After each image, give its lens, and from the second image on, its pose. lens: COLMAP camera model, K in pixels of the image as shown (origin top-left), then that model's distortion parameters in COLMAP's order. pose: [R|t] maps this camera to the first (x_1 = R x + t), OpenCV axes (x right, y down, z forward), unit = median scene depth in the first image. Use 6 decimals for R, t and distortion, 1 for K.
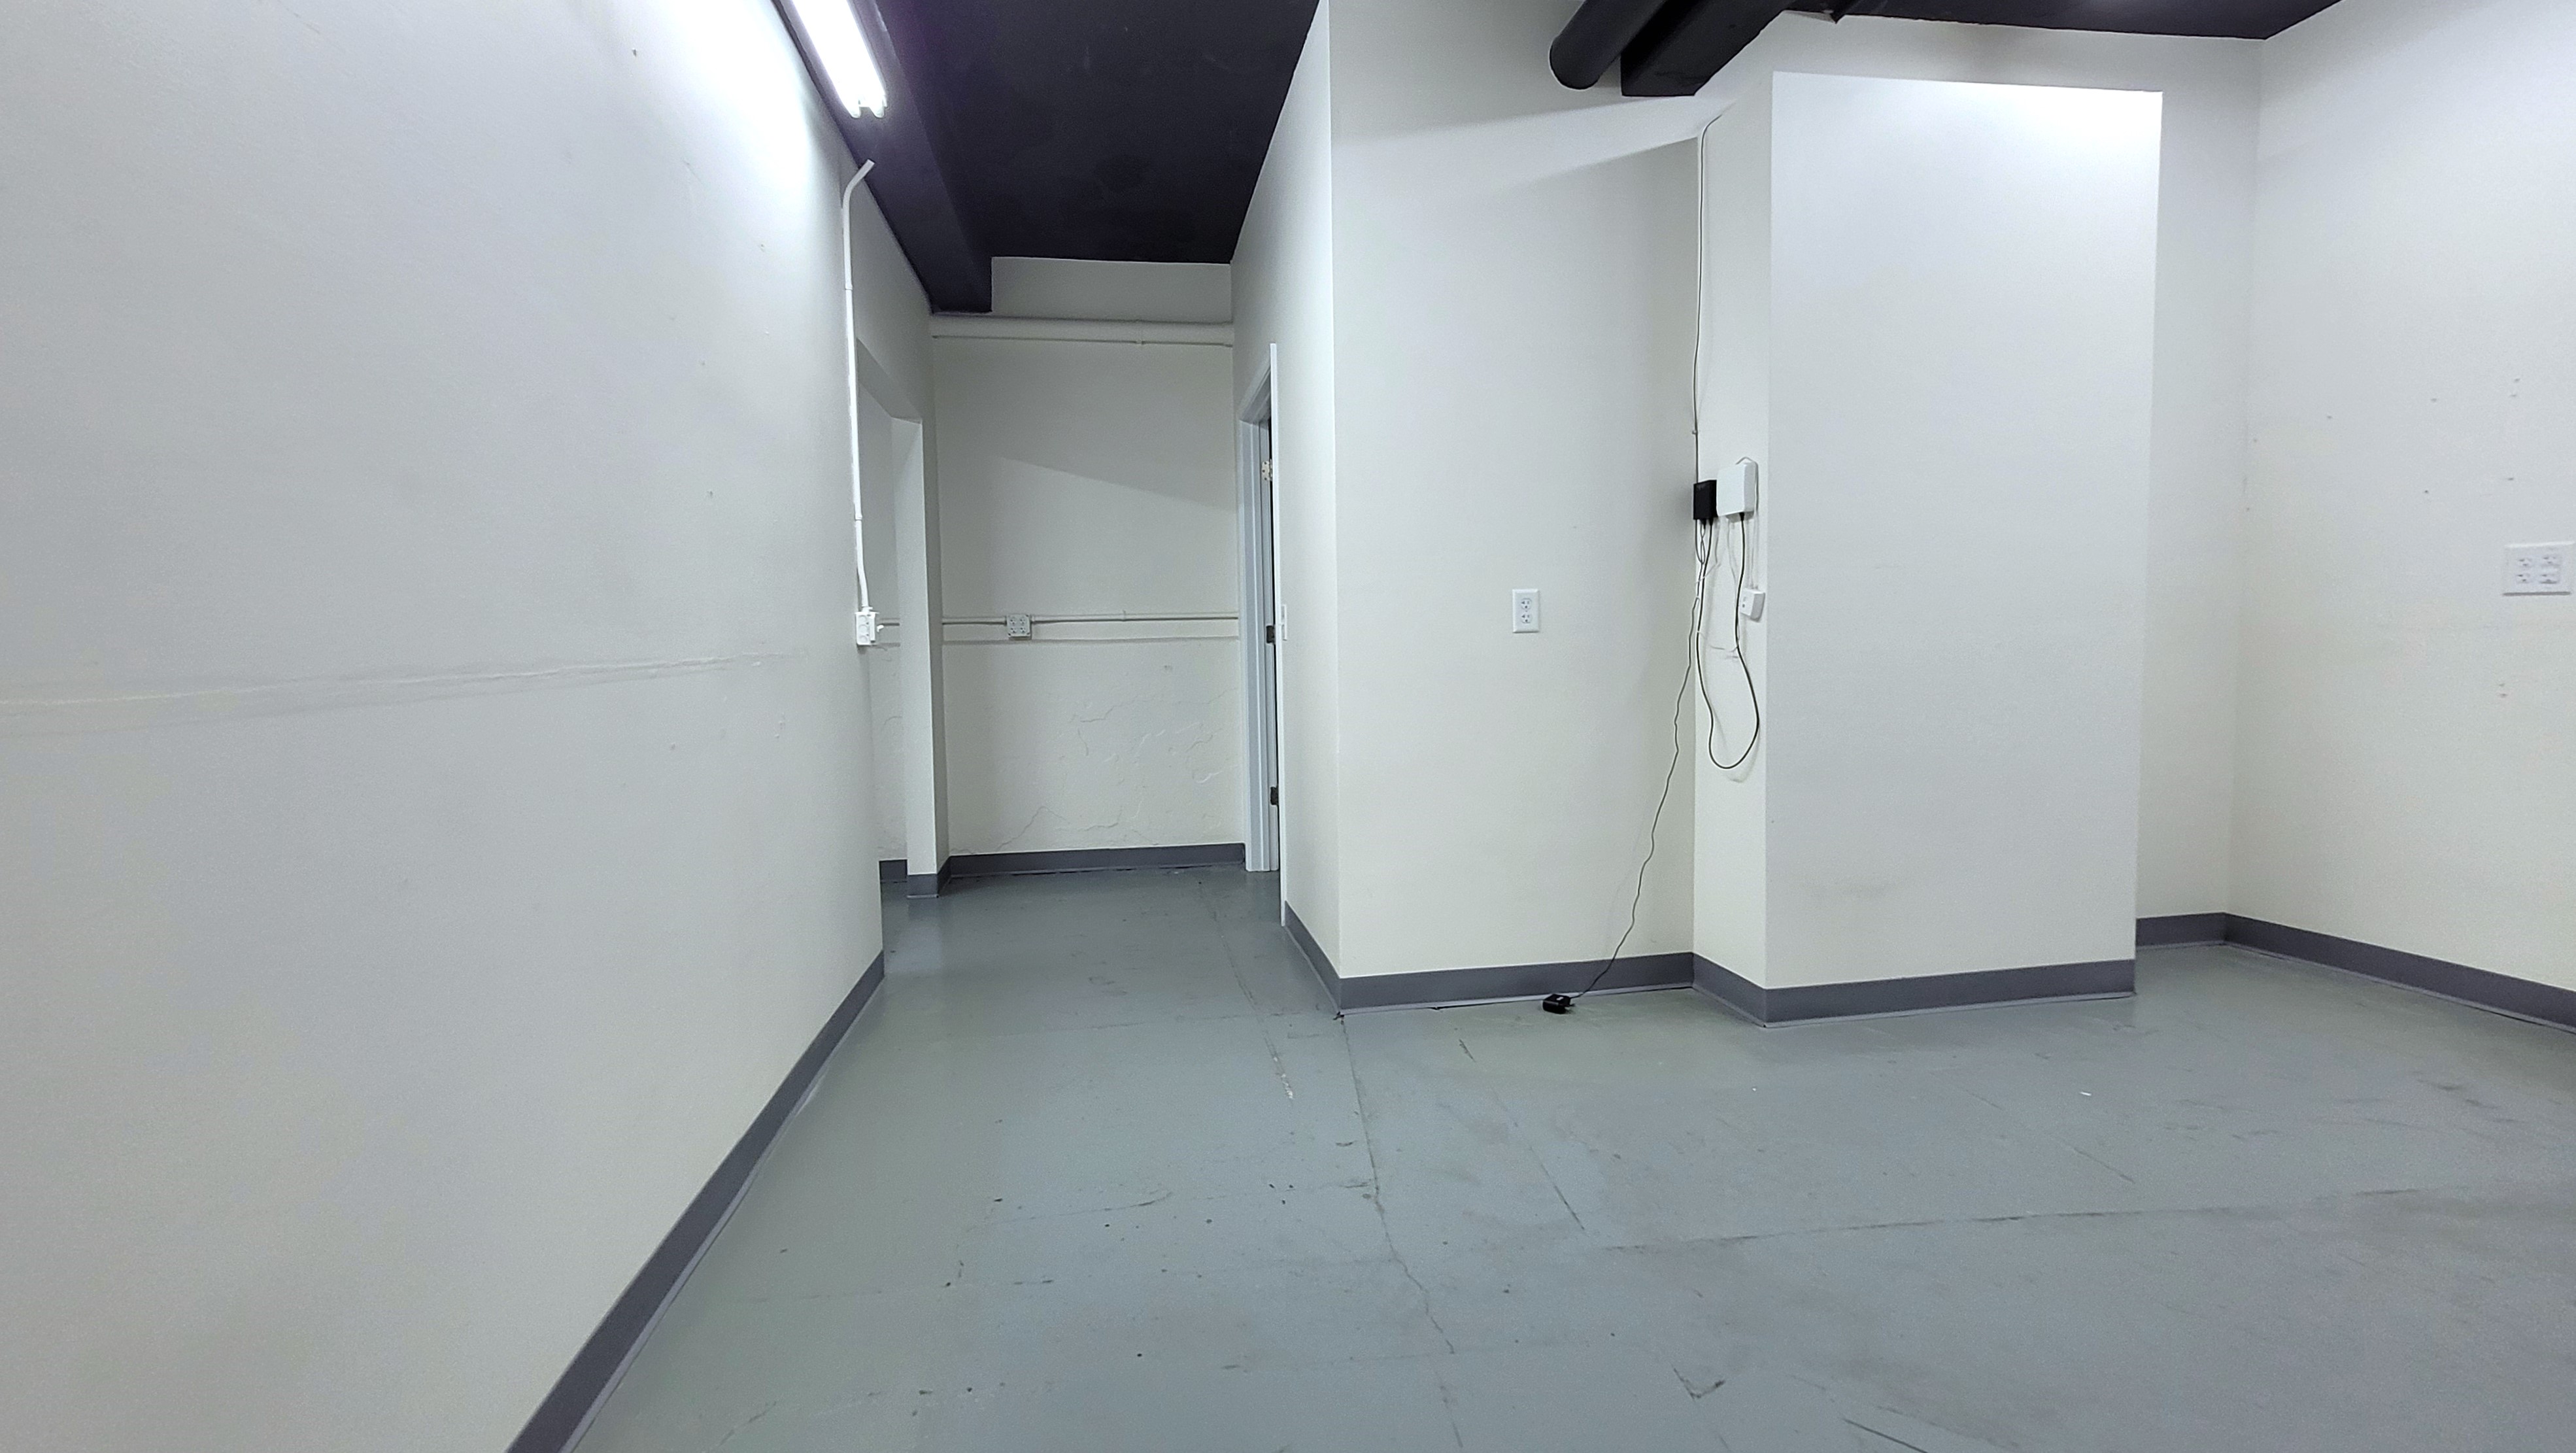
lens RADIAL K [[1024.1, 0, 1270.4], [0, 1024.1, 705.0], [0, 0, 1]] dist [0.006866, 0.000351]
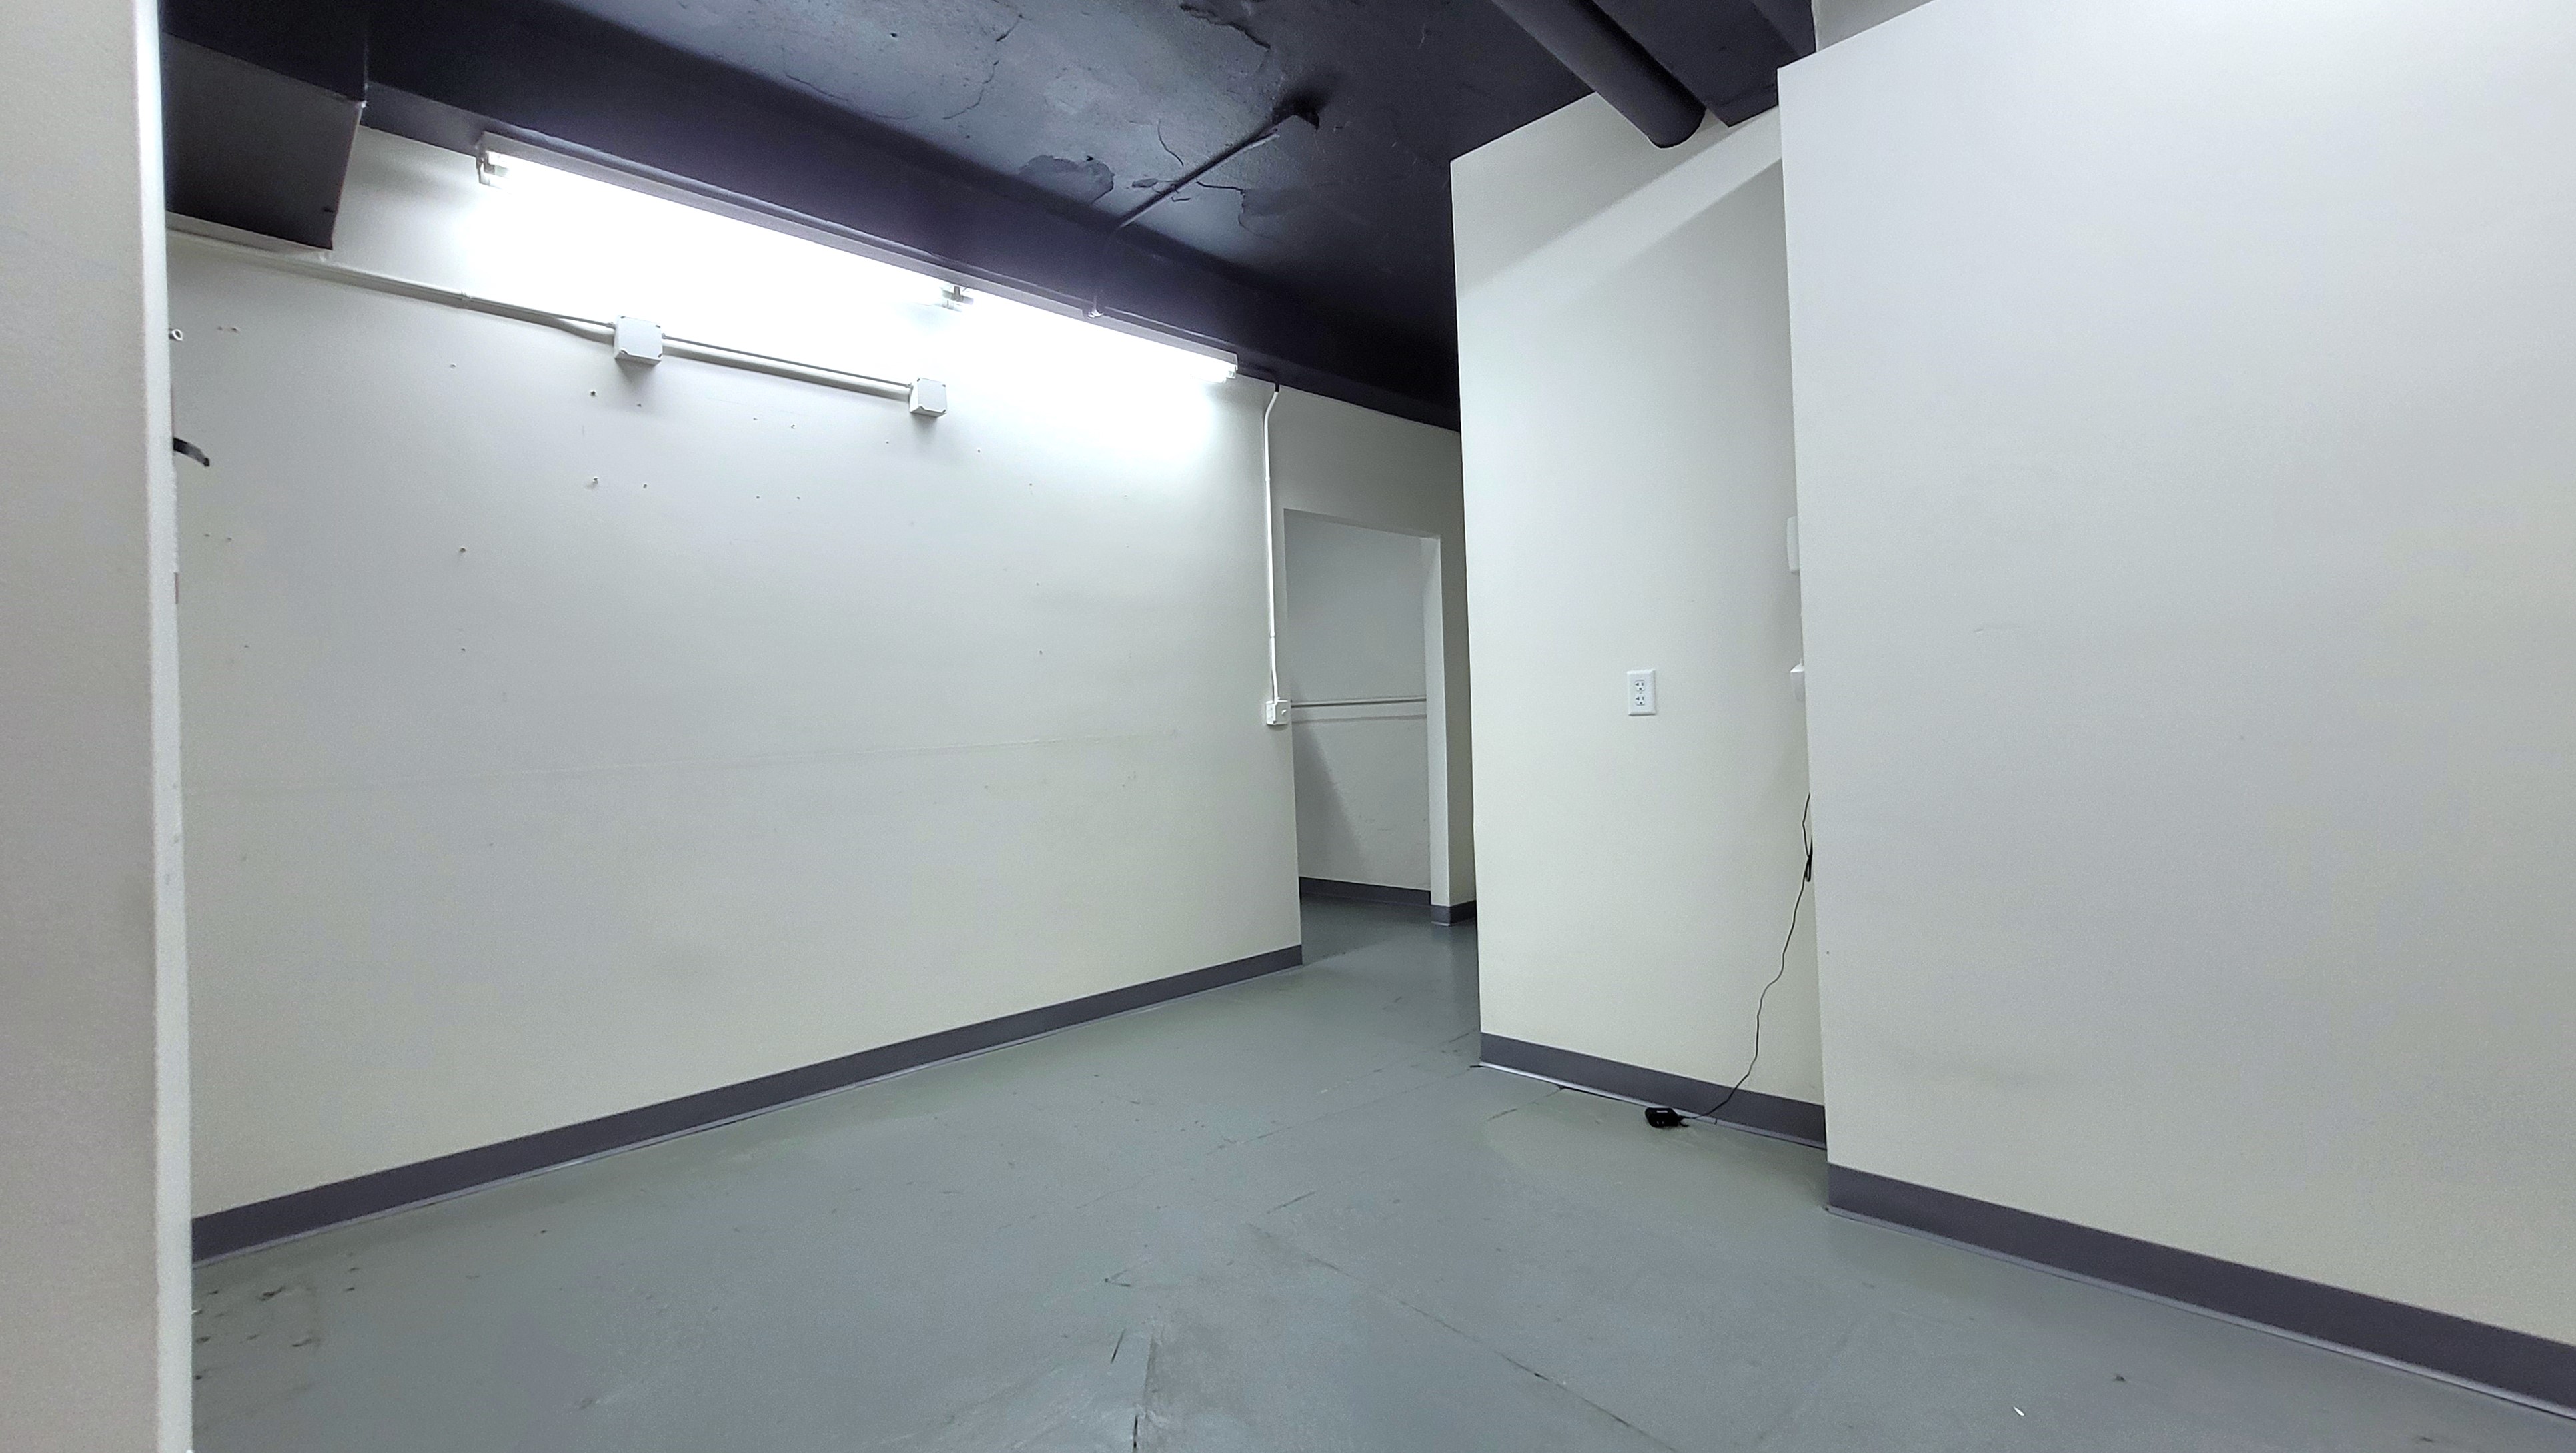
lens RADIAL K [[1024.1, 0, 1270.4], [0, 1024.1, 705.0], [0, 0, 1]] dist [0.006866, 0.000351]
pose [[0.627844, -0.014467, -0.778205, 0.778891], [-0.024330, 0.998974, -0.038201, -0.035348], [0.777959, 0.042918, 0.626847, 0.129453]]
